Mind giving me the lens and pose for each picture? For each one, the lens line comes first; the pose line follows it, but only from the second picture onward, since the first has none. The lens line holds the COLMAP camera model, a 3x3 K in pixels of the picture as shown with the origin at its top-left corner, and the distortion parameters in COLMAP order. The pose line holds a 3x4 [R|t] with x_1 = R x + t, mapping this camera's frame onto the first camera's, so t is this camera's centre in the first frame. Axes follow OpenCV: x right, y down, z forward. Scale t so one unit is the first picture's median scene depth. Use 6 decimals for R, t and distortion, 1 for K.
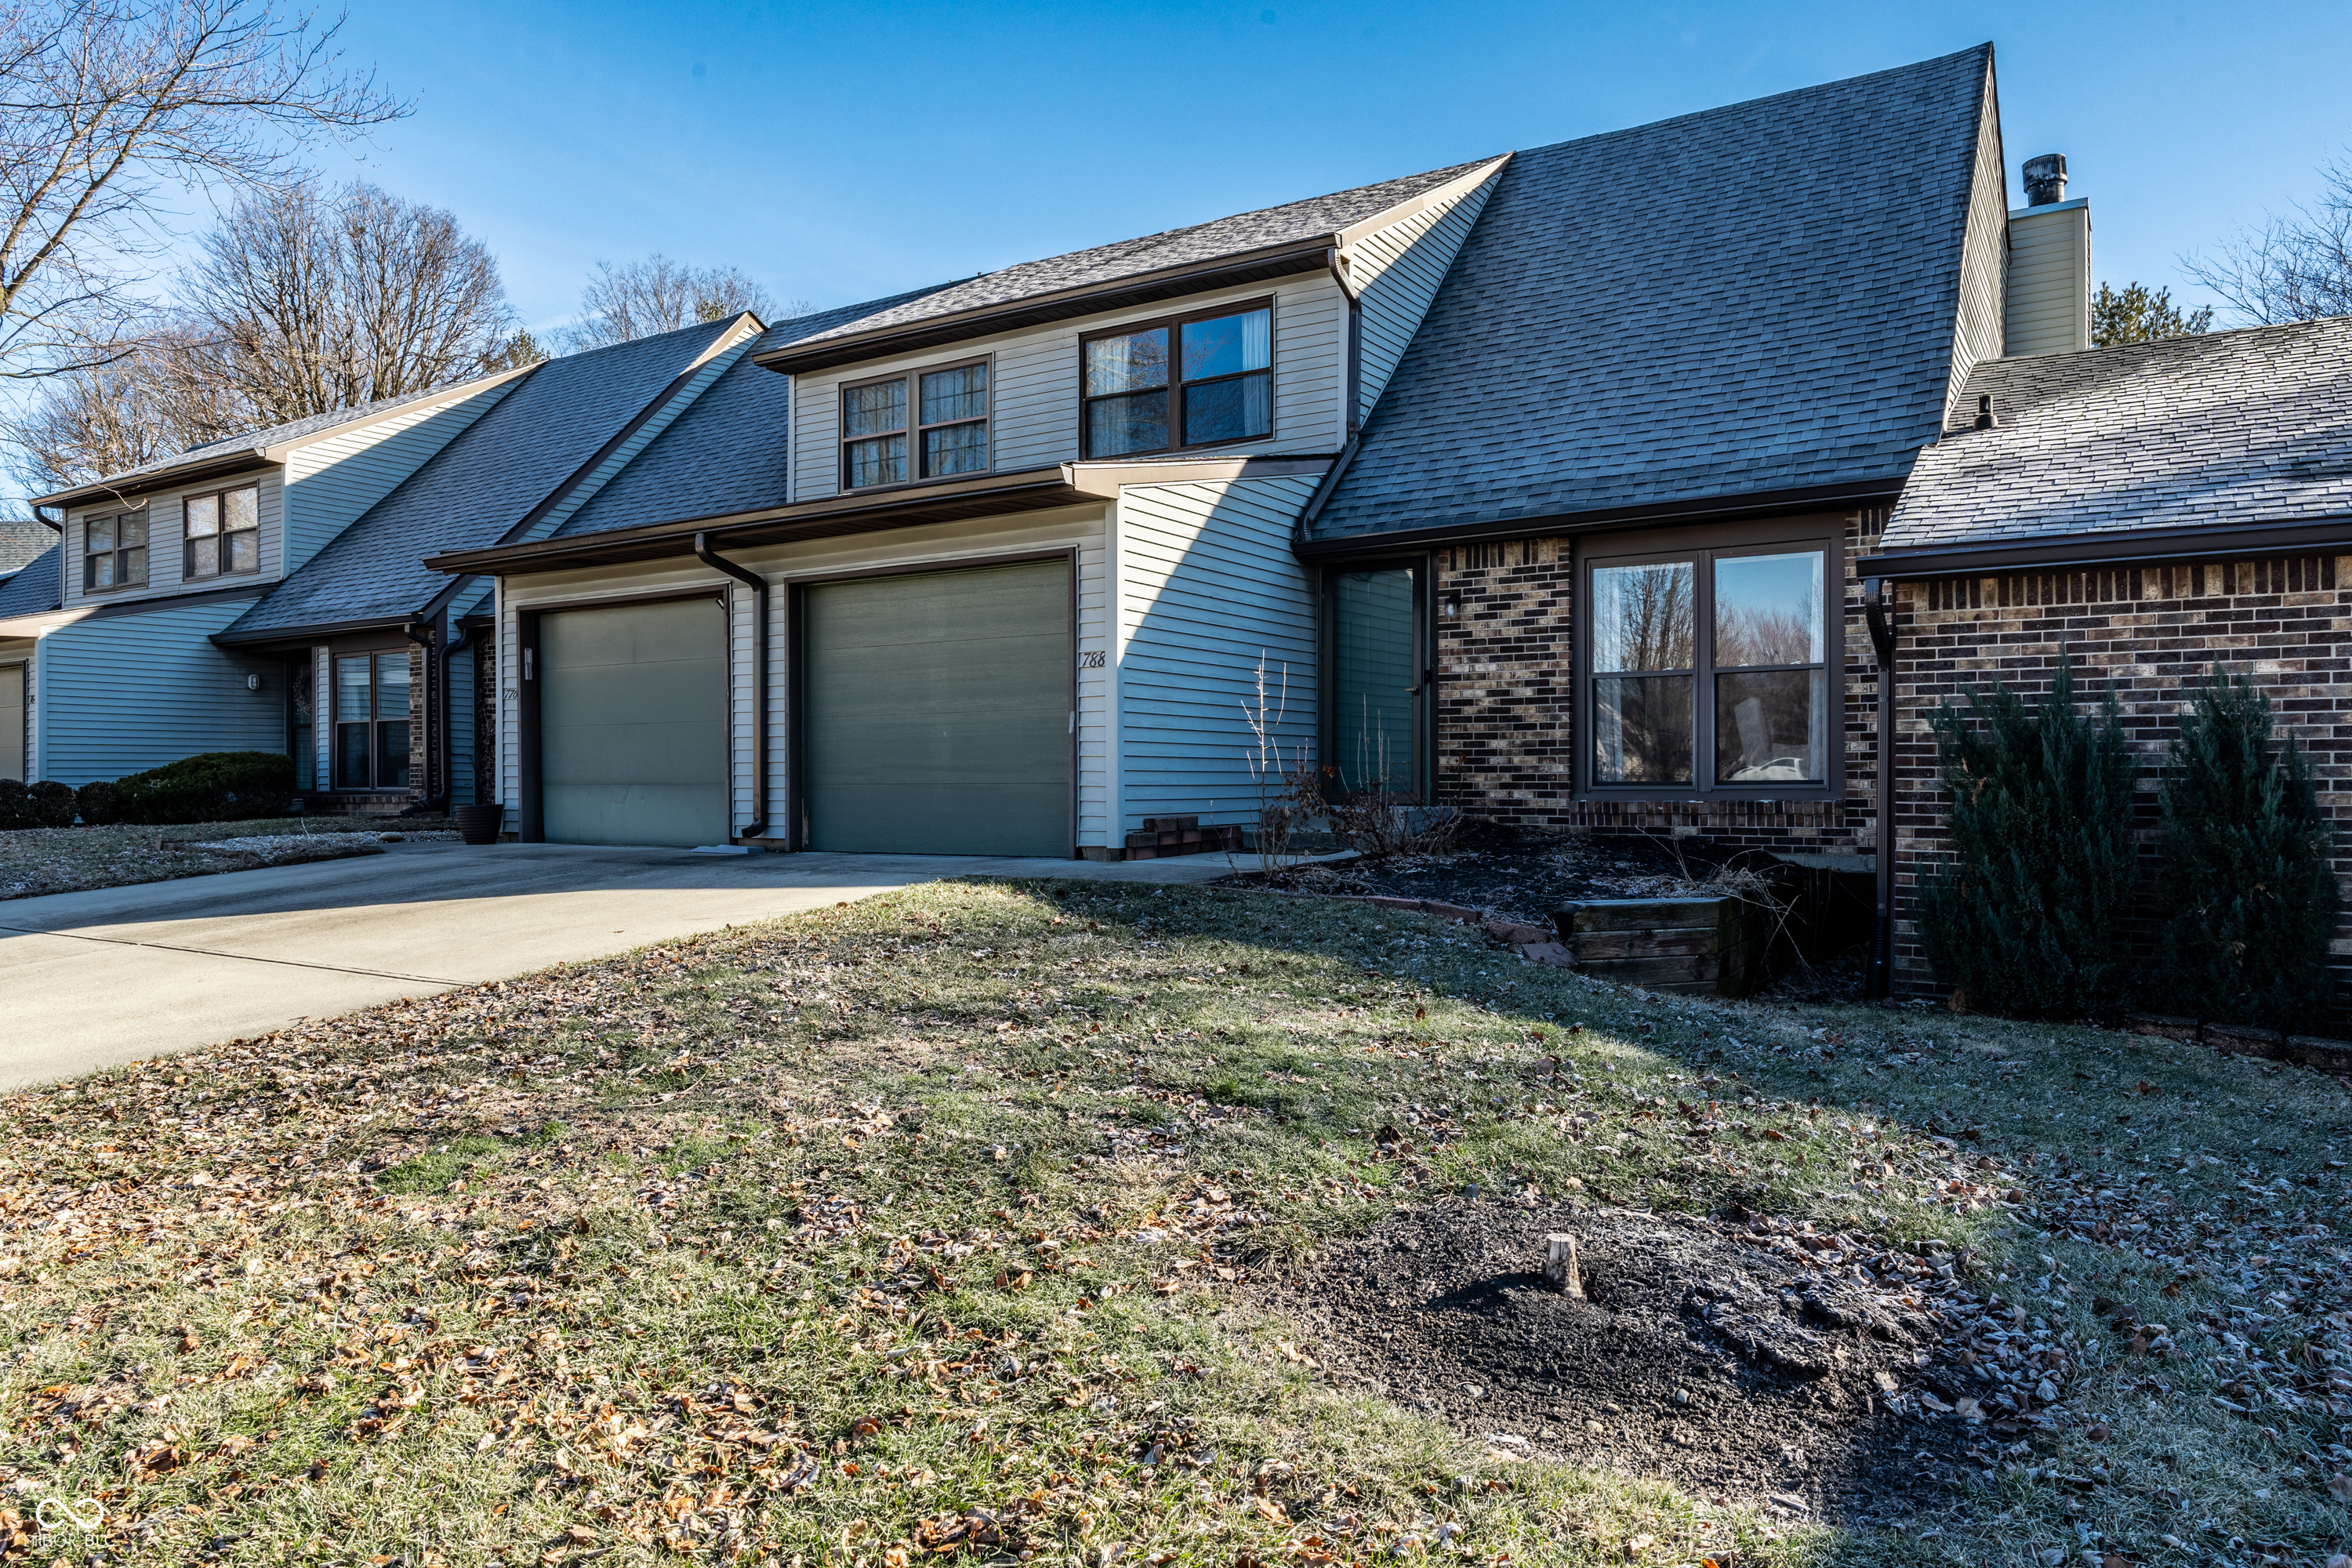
lens RADIAL K [[1544.4, 0, 1116.4], [0, 1544.4, 795.8], [0, 0, 1]] dist [-0.004031, 0.003598]
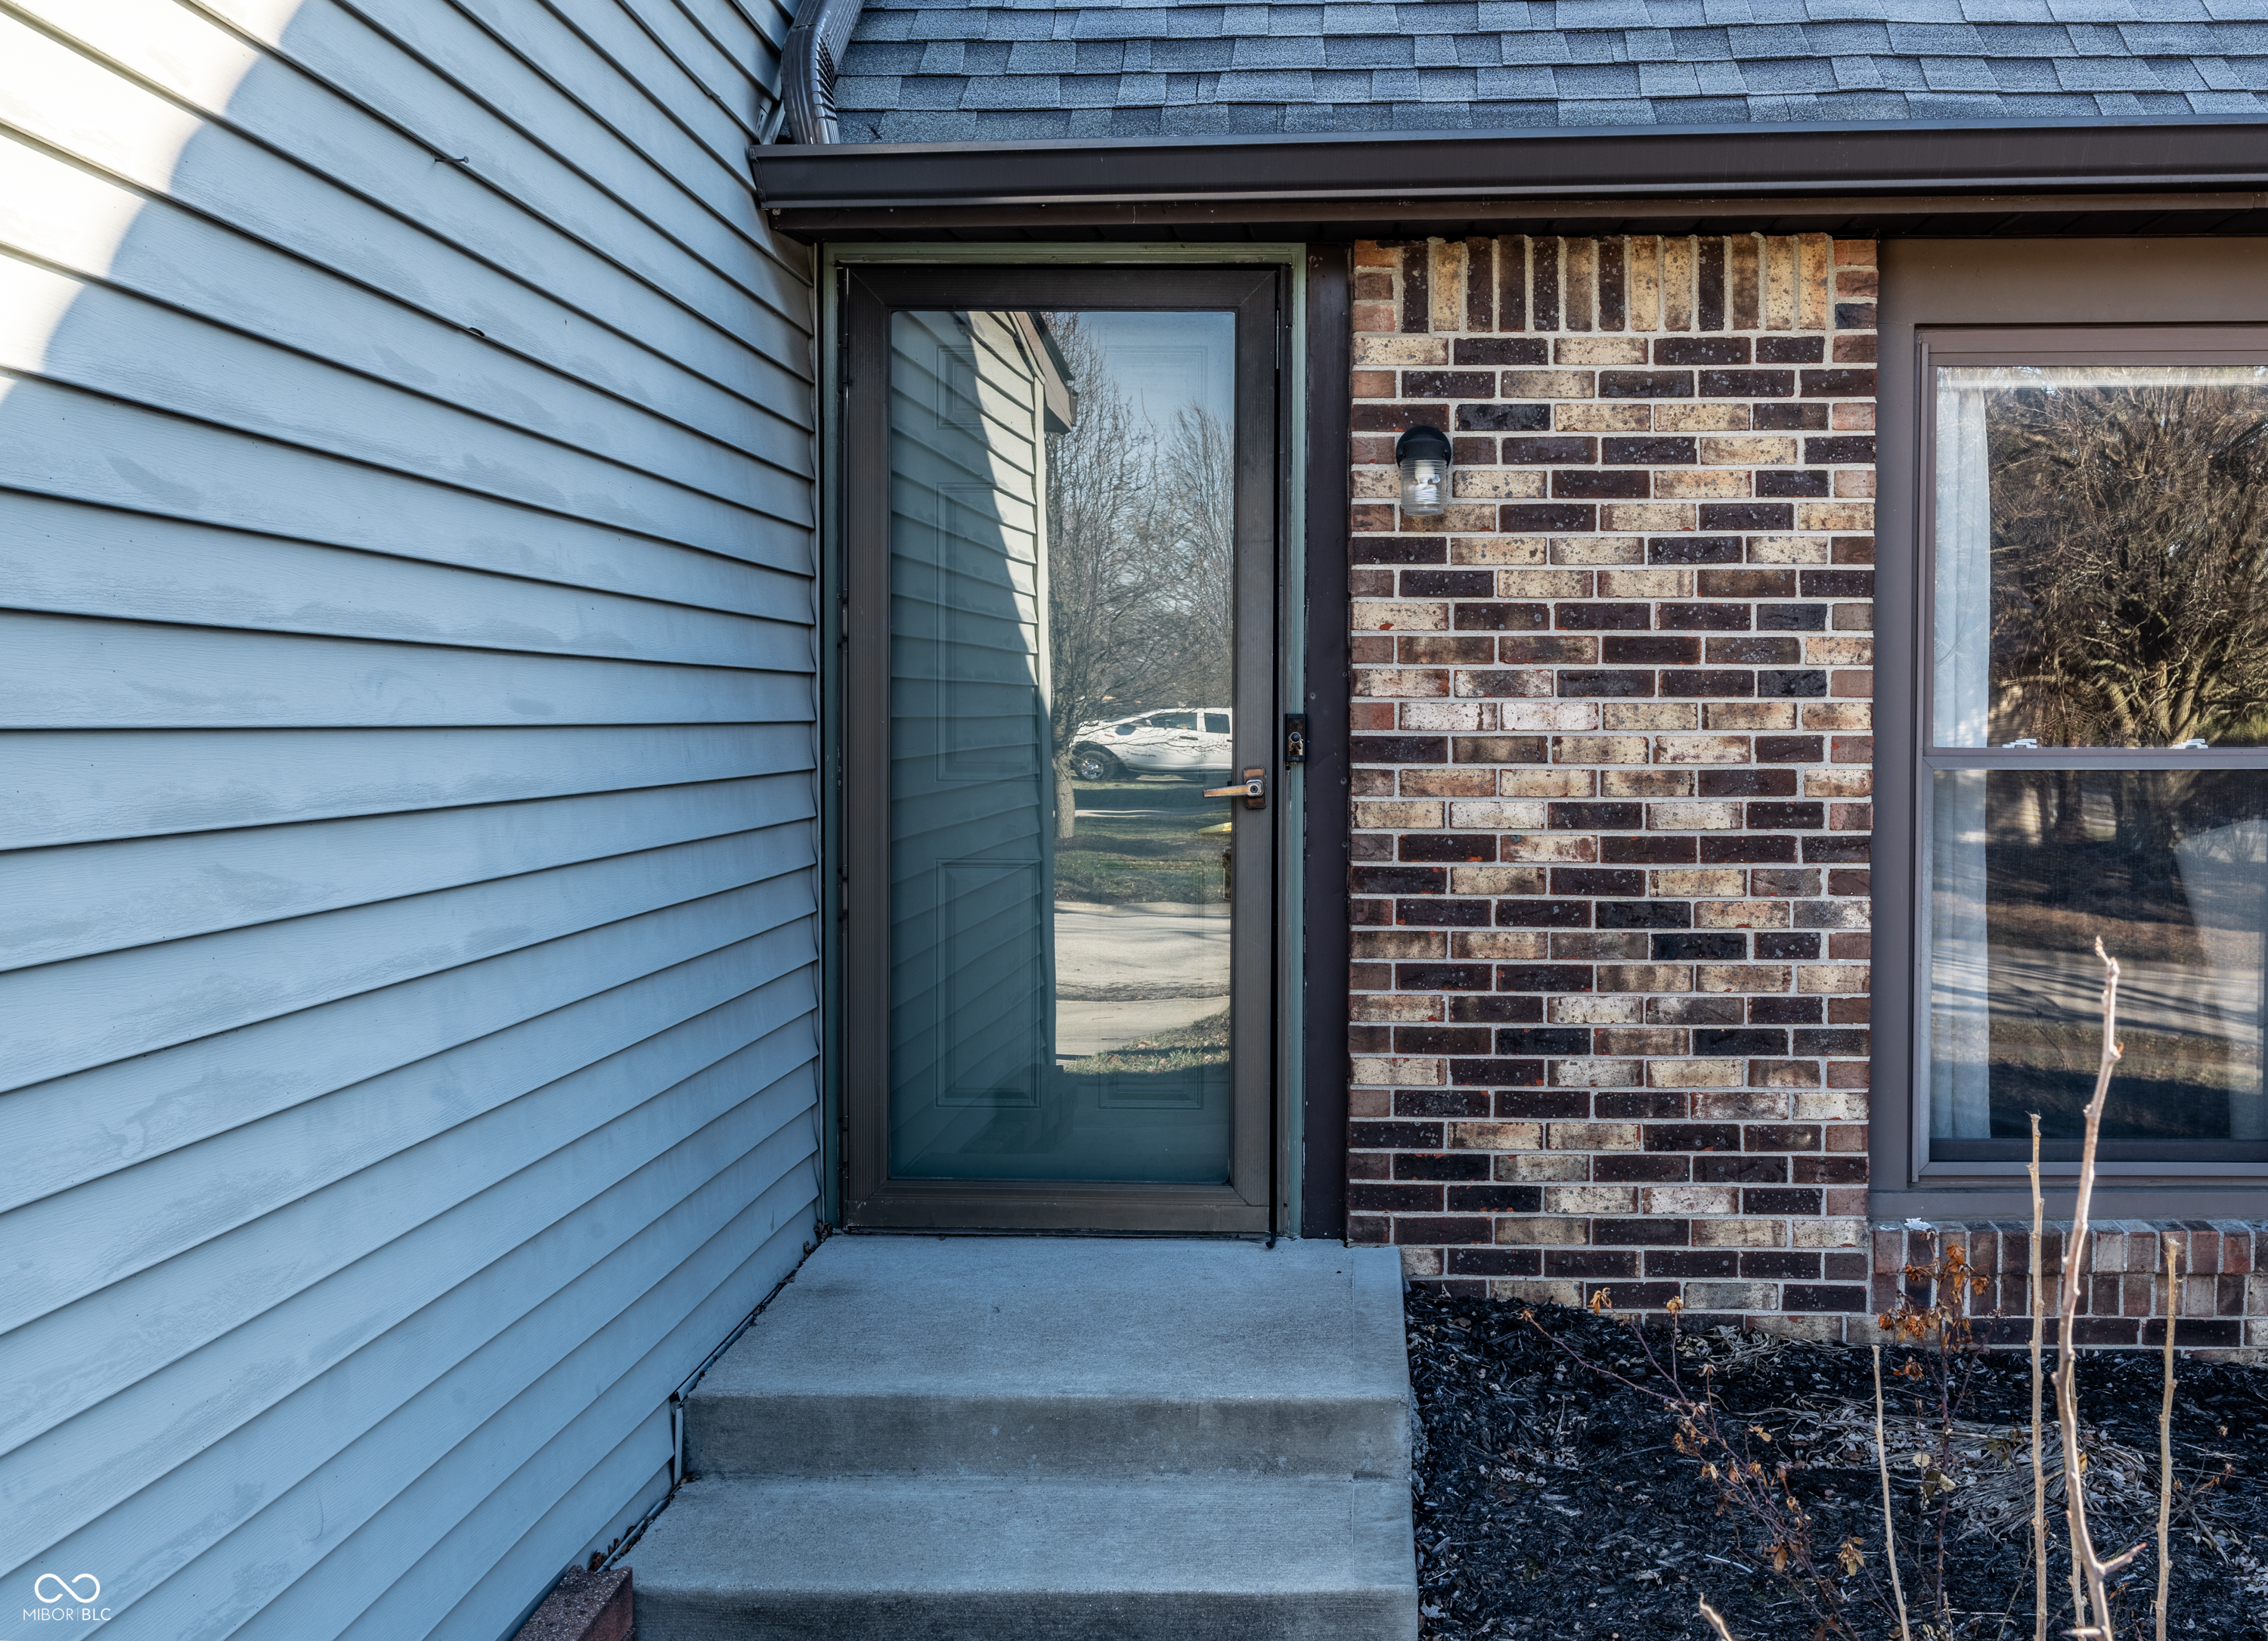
lens RADIAL K [[2244.0, 0, 1149.8], [0, 2244.0, 825.8], [0, 0, 1]] dist [-0.007085, 0.000000]
pose [[0.844209, -0.017973, 0.535713, -0.020203], [0.004507, 0.999640, 0.026435, -0.076554], [-0.535995, -0.019902, 0.843986, 0.732817]]
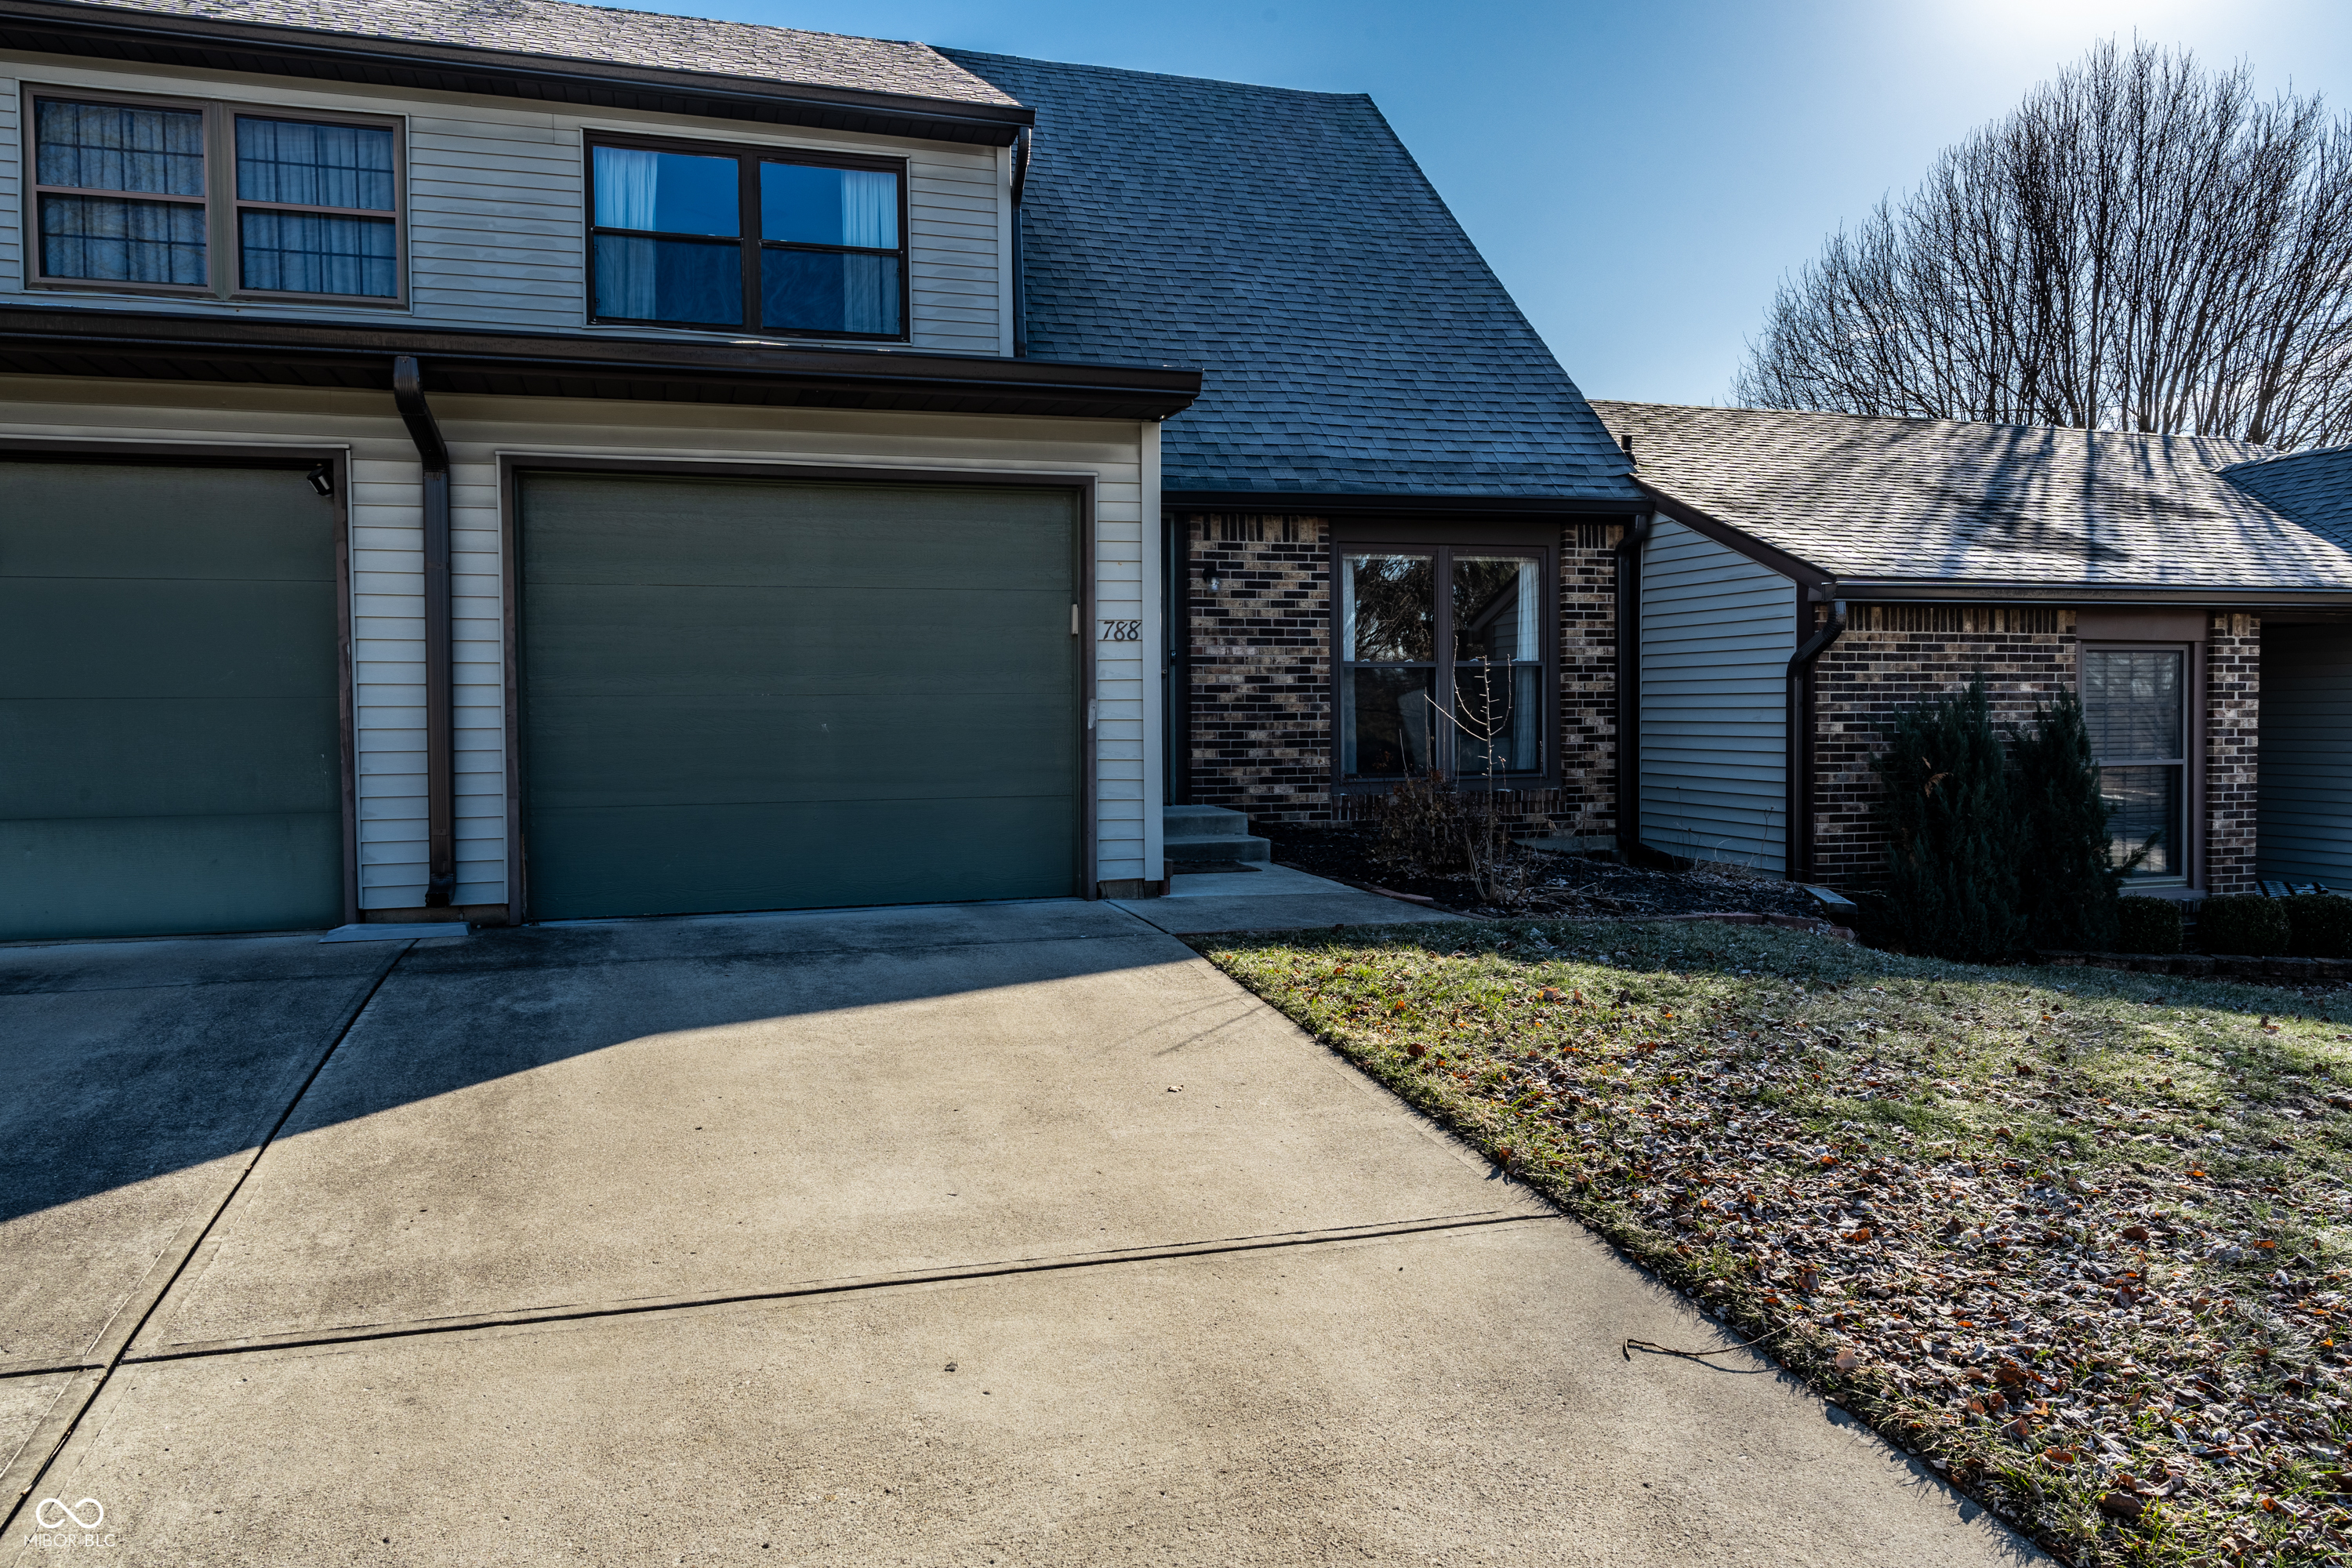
lens RADIAL K [[1677.6, 0, 1161.8], [0, 1677.6, 786.4], [0, 0, 1]] dist [0.000955, -0.002229]
pose [[0.628708, -0.030204, 0.777055, -0.573570], [0.016542, 0.999539, 0.025468, -0.029914], [-0.777466, -0.003158, 0.628918, 0.425583]]
